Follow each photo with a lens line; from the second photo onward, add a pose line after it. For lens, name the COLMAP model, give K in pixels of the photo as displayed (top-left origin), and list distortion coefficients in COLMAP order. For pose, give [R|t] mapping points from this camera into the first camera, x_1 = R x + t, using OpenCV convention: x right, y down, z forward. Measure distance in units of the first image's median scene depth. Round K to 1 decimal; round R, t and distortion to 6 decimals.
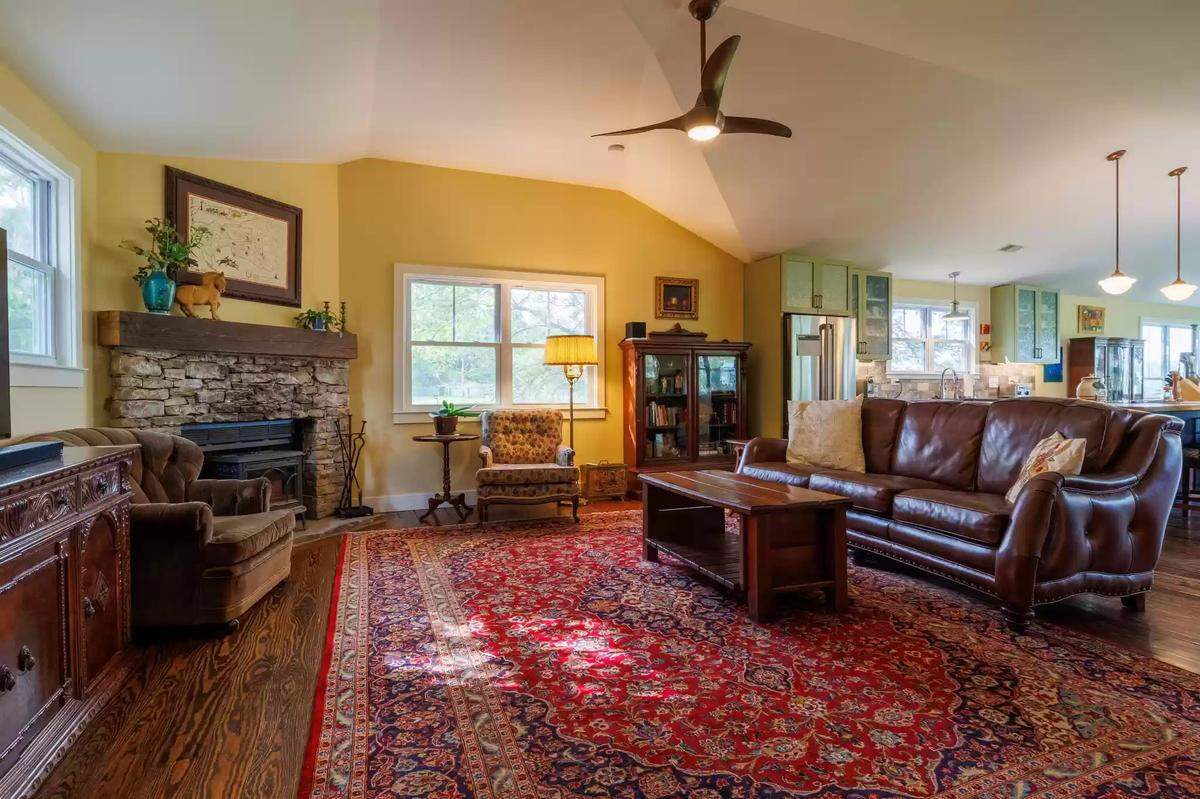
lens RADIAL K [[618.3, 0, 600.0], [0, 618.3, 399.5], [0, 0, 1]] dist [-0.000979, -0.000139]
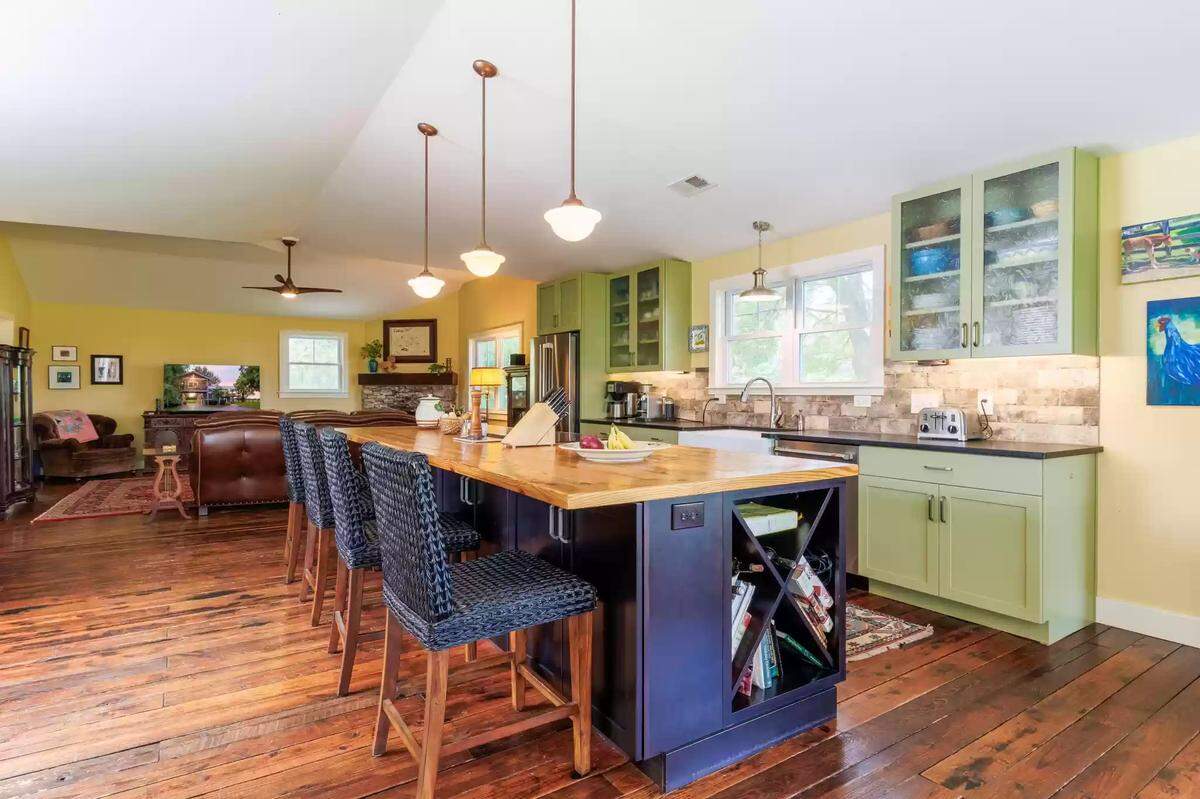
lens RADIAL K [[618.3, 0, 600.0], [0, 618.3, 399.5], [0, 0, 1]] dist [-0.000979, -0.000139]
pose [[0.199718, 0.014286, -0.979749, 1.806342], [-0.022011, 0.999707, 0.010090, -0.050695], [0.979606, 0.019550, 0.199974, 1.117886]]
